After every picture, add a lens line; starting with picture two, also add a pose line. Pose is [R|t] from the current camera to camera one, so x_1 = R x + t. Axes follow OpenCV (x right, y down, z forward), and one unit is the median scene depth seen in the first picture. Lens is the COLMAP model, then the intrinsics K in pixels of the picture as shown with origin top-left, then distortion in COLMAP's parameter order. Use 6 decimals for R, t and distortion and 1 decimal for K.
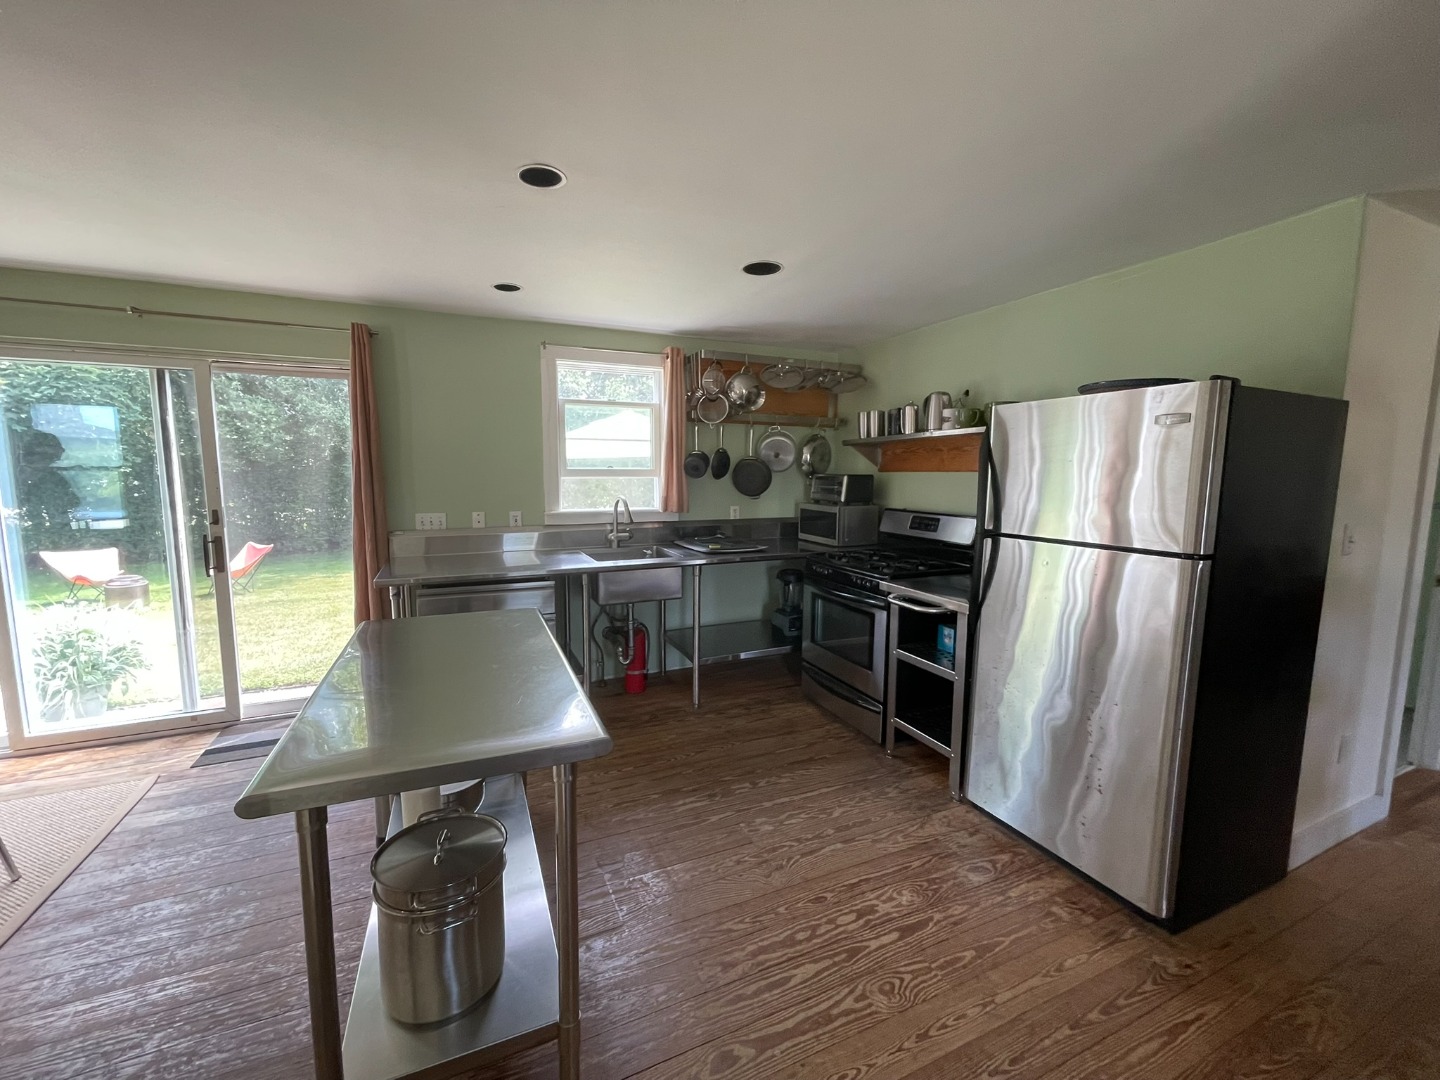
lens RADIAL K [[584.3, 0, 718.5], [0, 584.3, 539.5], [0, 0, 1]] dist [-0.009225, 0.001875]
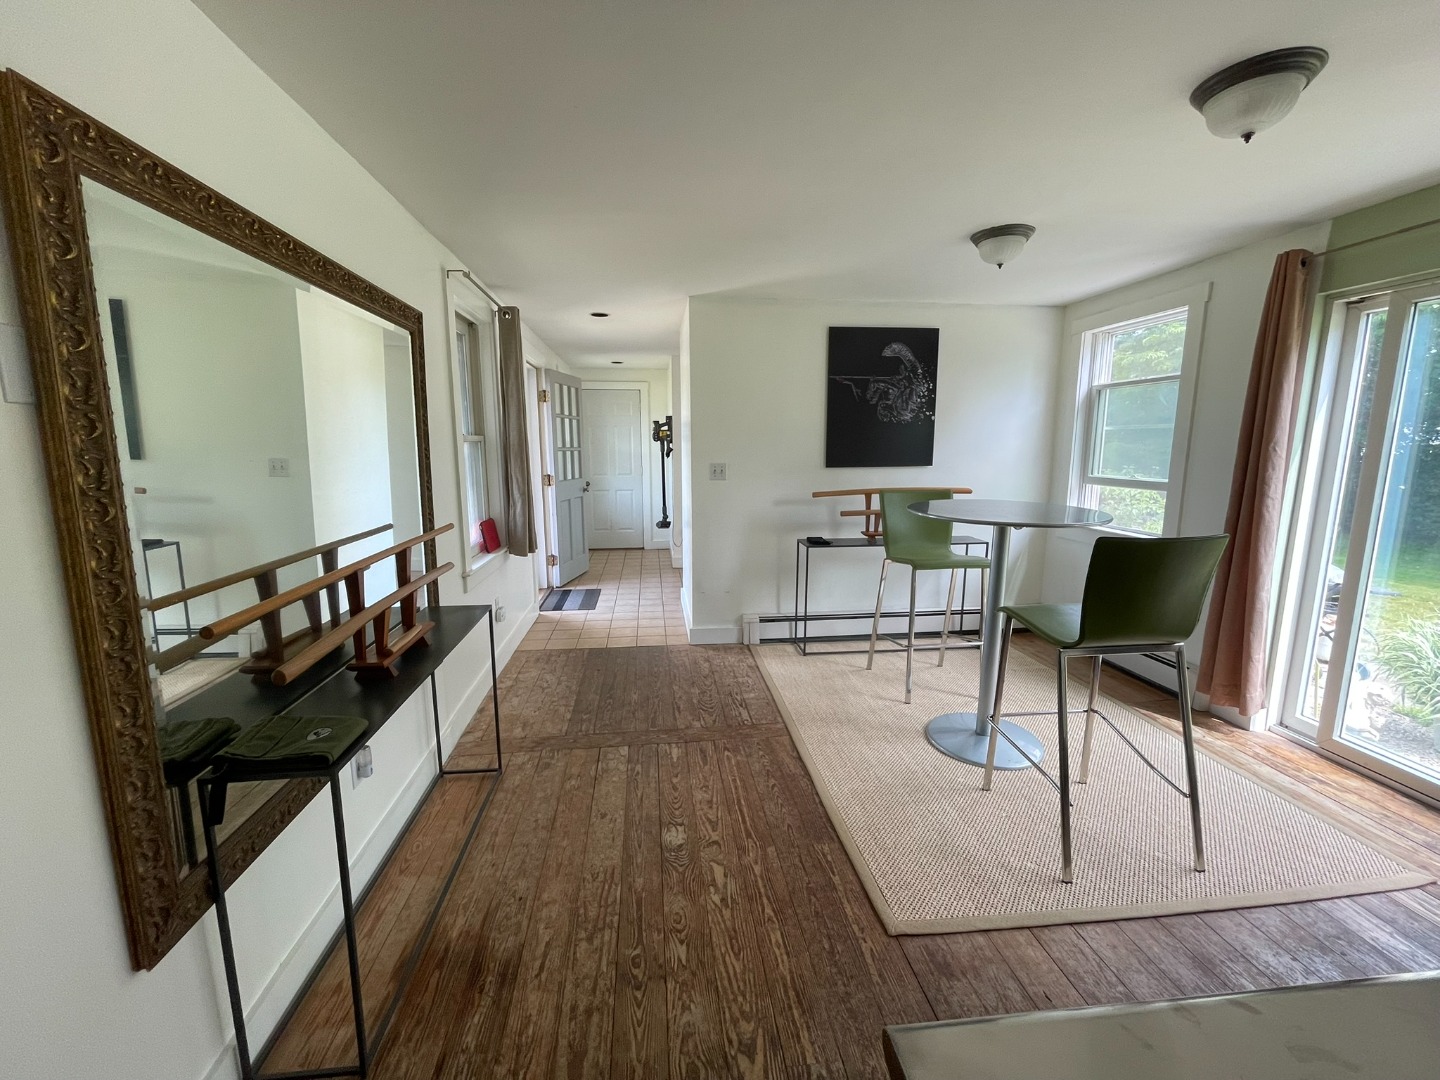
lens RADIAL K [[584.3, 0, 714.3], [0, 584.3, 532.8], [0, 0, 1]] dist [-0.009225, 0.001875]
pose [[-0.303445, 0.139512, -0.942580, -0.111682], [-0.110766, 0.977352, 0.180318, -0.028748], [0.946389, 0.159123, -0.281120, 0.312406]]
